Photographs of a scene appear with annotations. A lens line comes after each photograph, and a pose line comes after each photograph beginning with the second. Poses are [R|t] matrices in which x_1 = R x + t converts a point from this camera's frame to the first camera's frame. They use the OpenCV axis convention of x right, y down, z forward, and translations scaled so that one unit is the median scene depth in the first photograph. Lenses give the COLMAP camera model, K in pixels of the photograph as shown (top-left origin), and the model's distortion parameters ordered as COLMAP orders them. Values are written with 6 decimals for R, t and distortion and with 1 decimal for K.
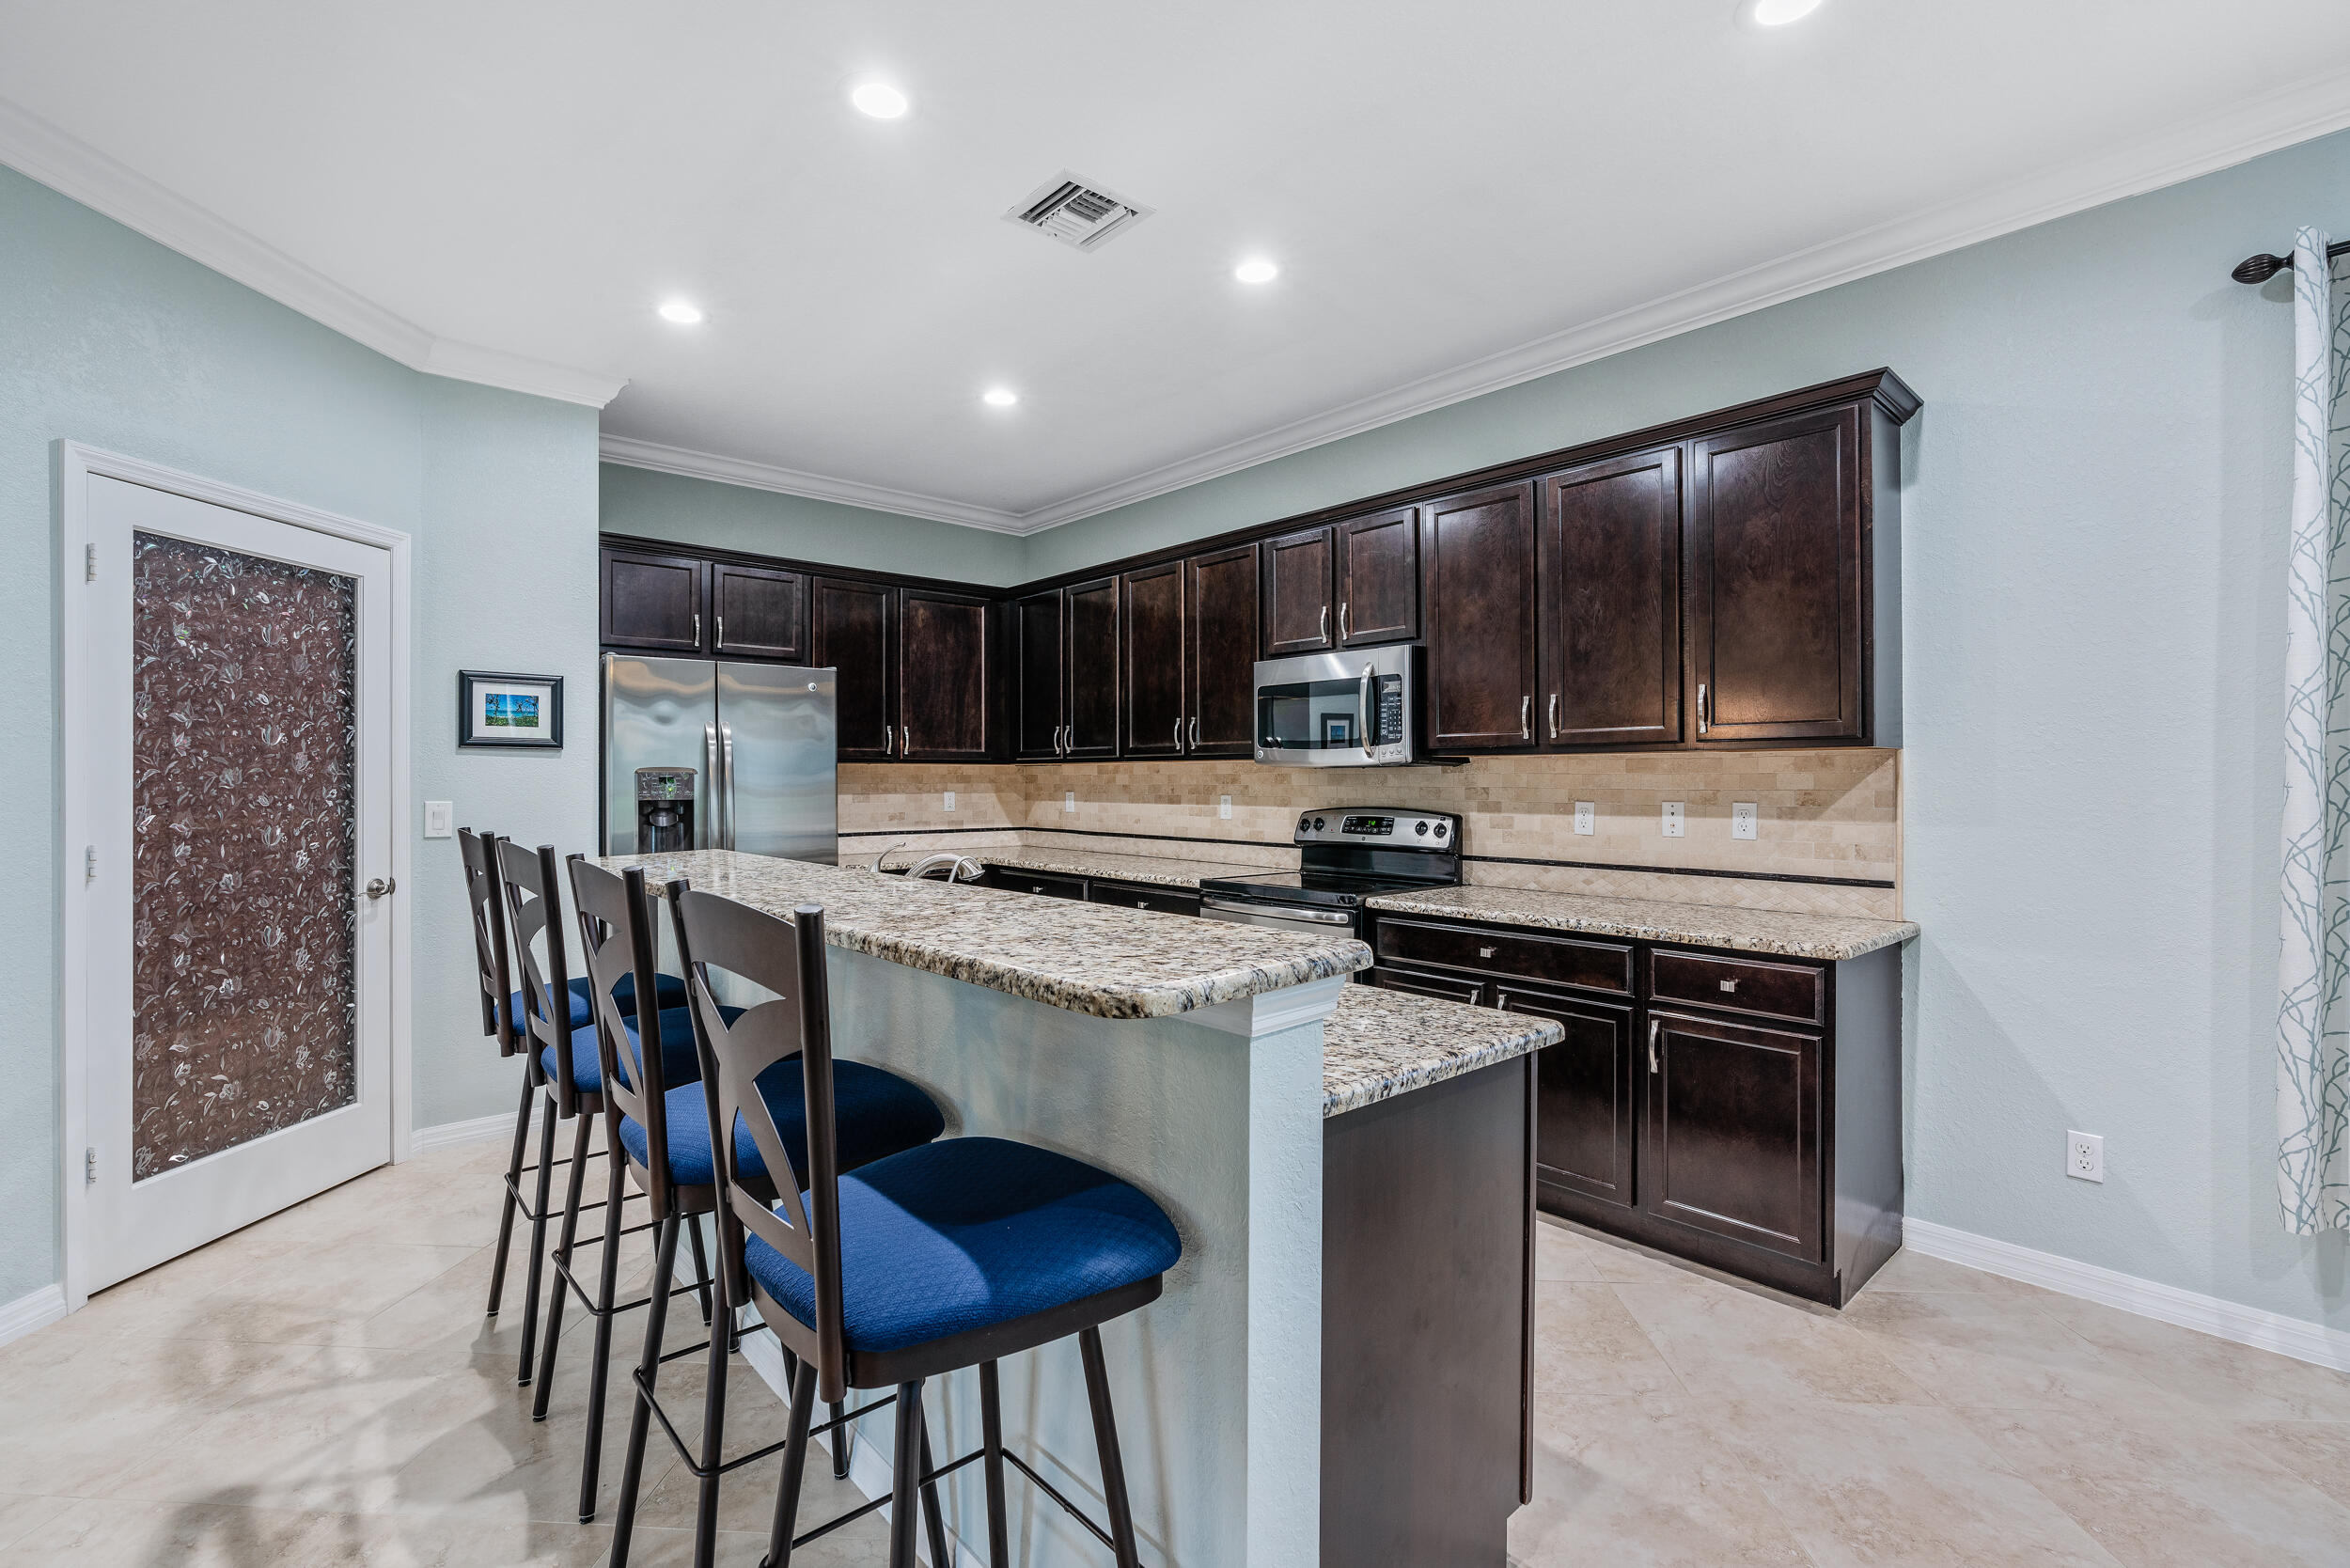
lens RADIAL K [[1057.0, 0, 1165.8], [0, 1057.0, 775.4], [0, 0, 1]] dist [-0.014599, 0.006034]
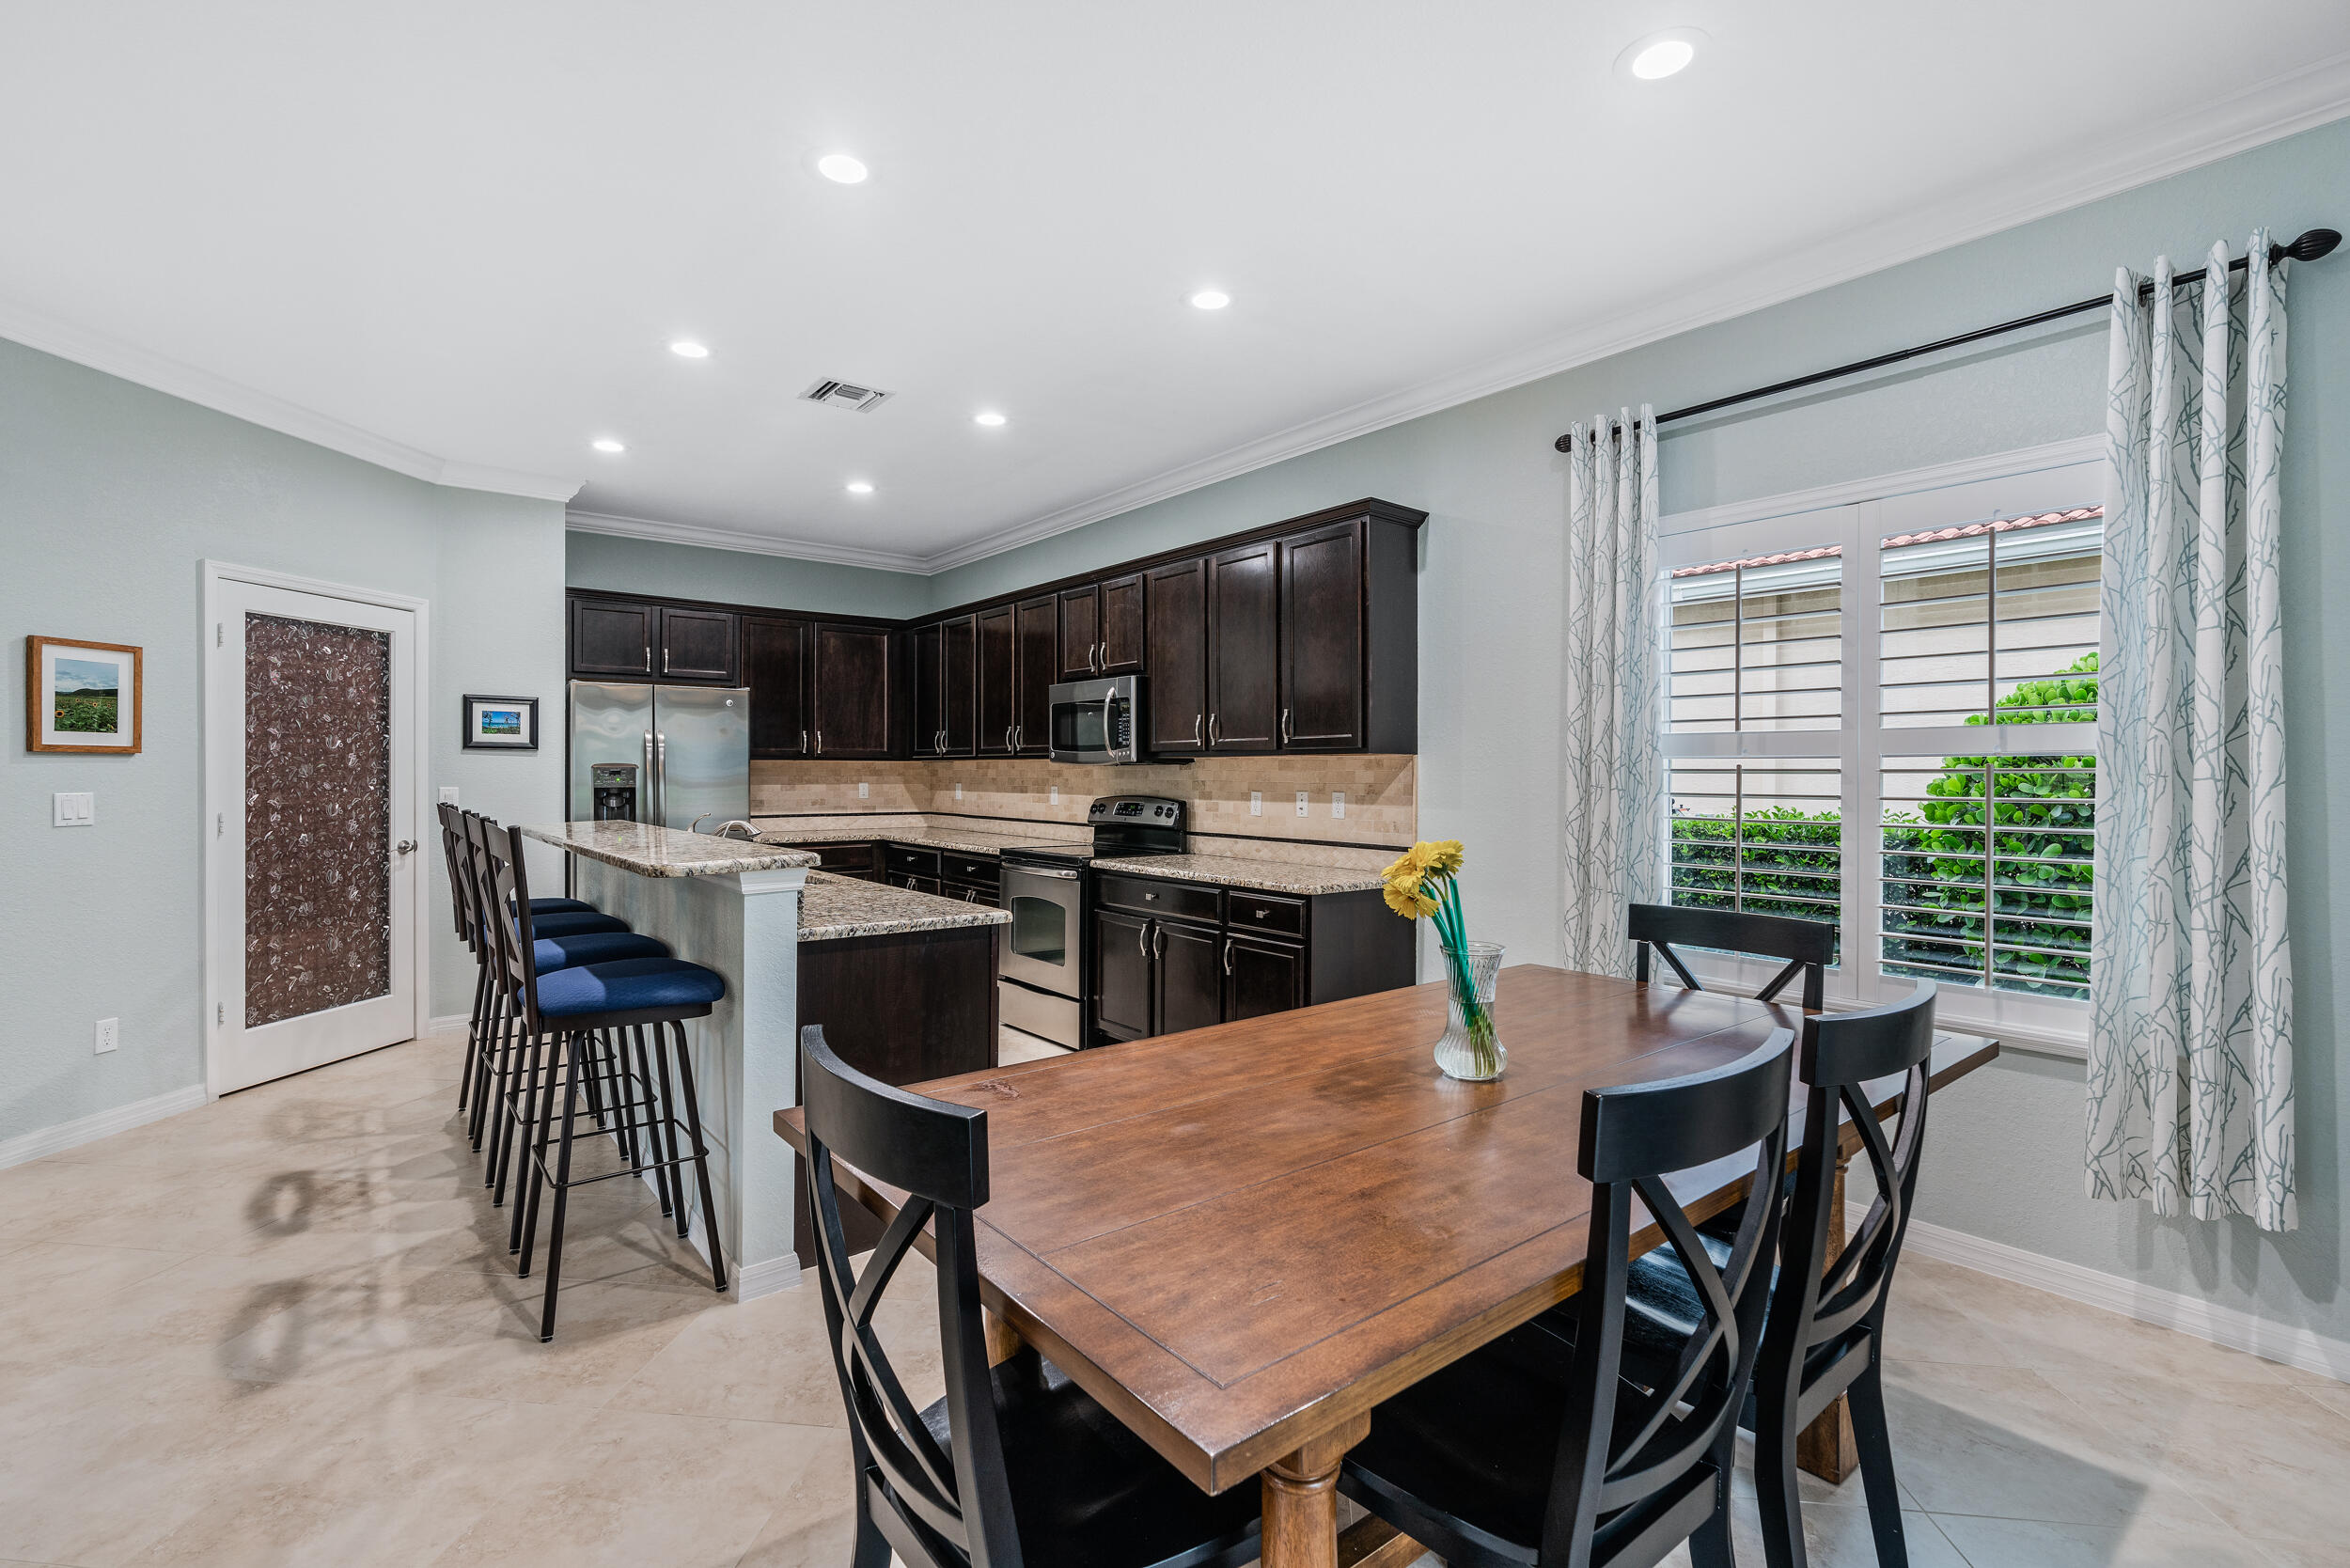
lens RADIAL K [[1057.0, 0, 1165.8], [0, 1057.0, 775.4], [0, 0, 1]] dist [-0.014599, 0.006034]
pose [[0.998636, 0.004315, -0.052025, 0.340257], [-0.003992, 0.999972, 0.006306, -0.003988], [0.052051, -0.006090, 0.998626, -0.357477]]
